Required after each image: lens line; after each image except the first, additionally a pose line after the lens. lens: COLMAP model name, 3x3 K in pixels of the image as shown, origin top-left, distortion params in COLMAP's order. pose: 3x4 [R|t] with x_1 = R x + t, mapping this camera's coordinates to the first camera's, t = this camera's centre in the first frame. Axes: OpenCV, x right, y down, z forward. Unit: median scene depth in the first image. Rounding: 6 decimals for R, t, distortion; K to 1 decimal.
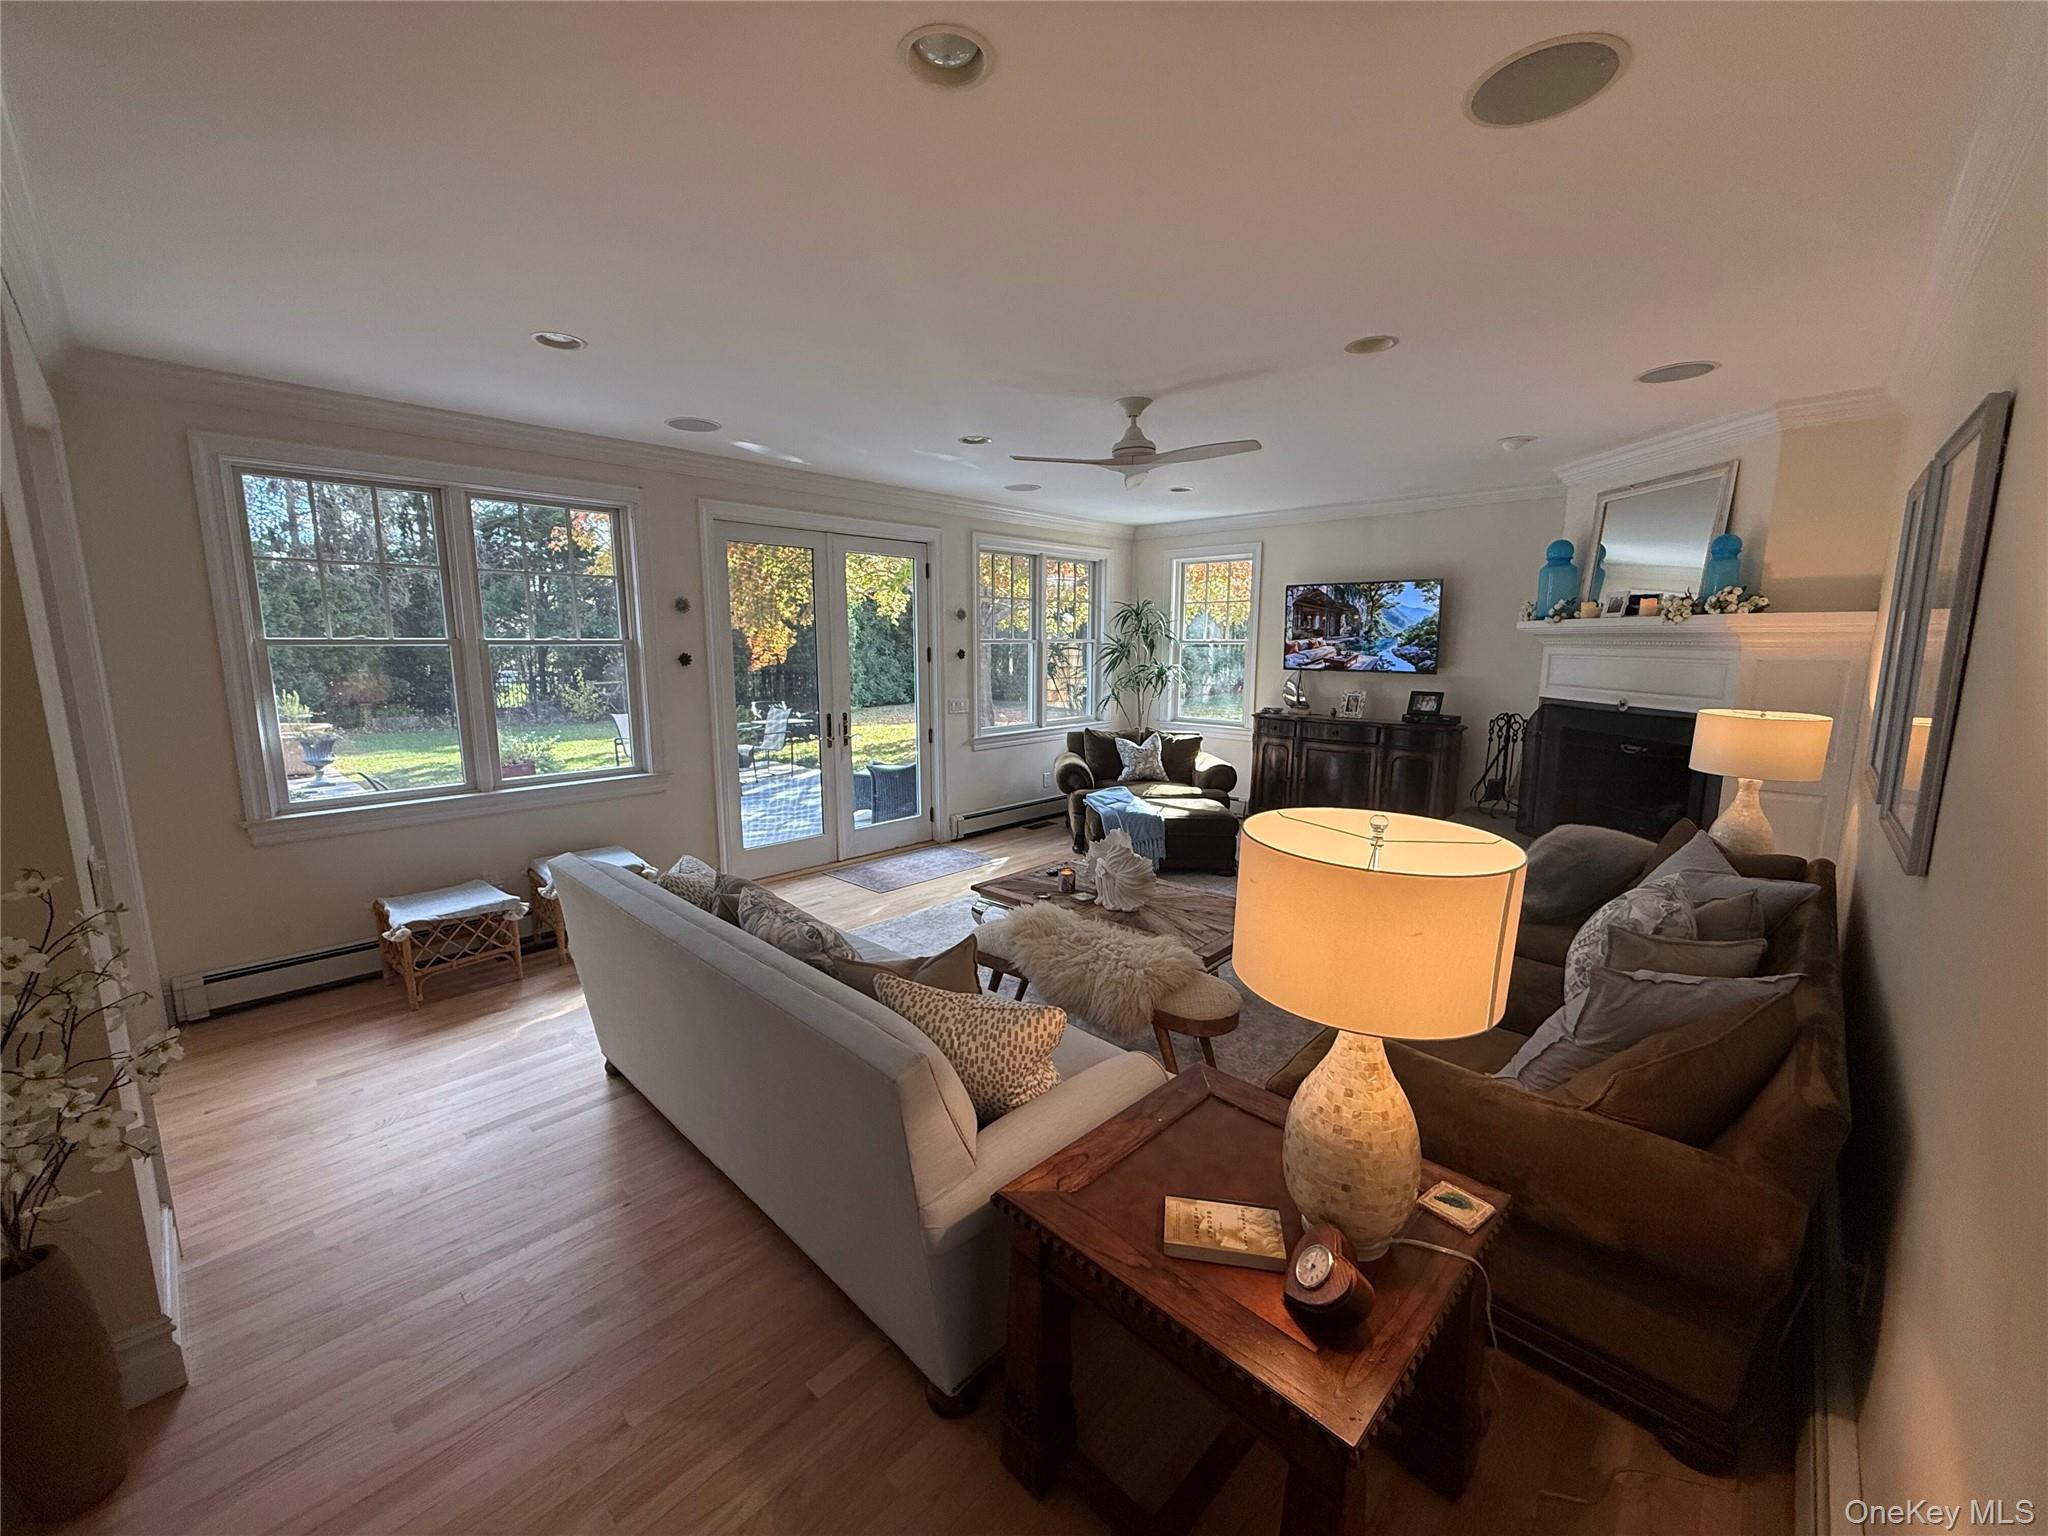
lens RADIAL K [[814.9, 0, 1020.6], [0, 814.9, 769.9], [0, 0, 1]] dist [-0.002440, -0.000765]
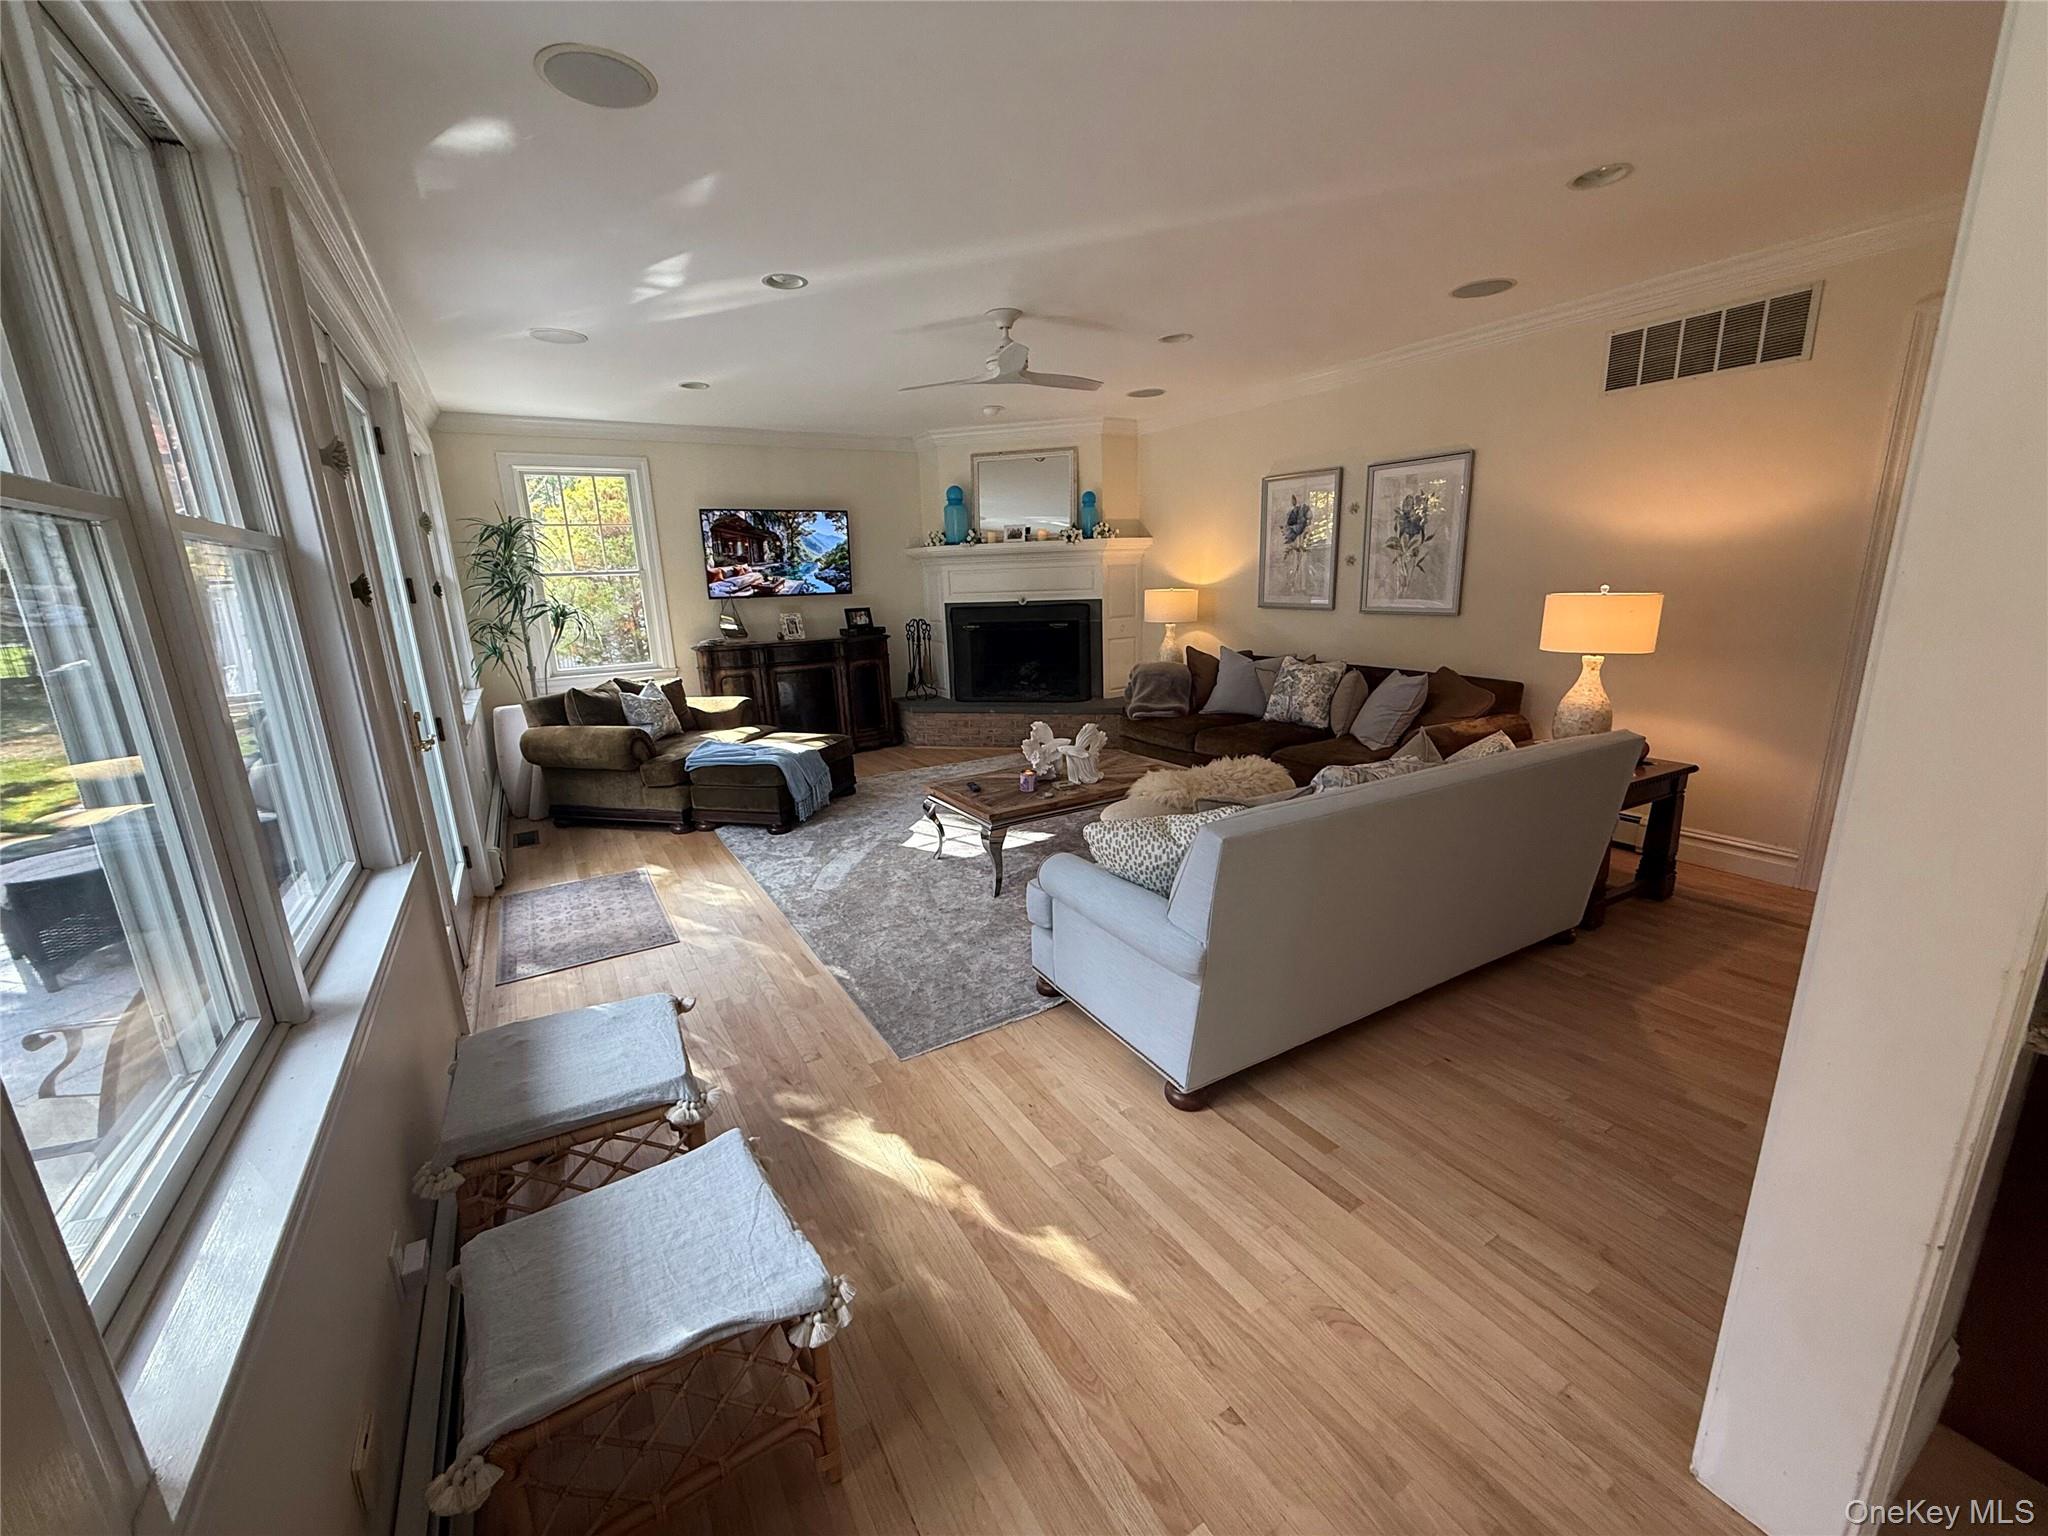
lens RADIAL K [[814.9, 0, 1022.3], [0, 814.9, 771.4], [0, 0, 1]] dist [-0.002440, -0.000765]
pose [[0.264266, -0.235842, 0.935169, -0.557818], [0.185425, 0.963975, 0.190708, -0.046324], [-0.946457, 0.123006, 0.298477, 0.425783]]
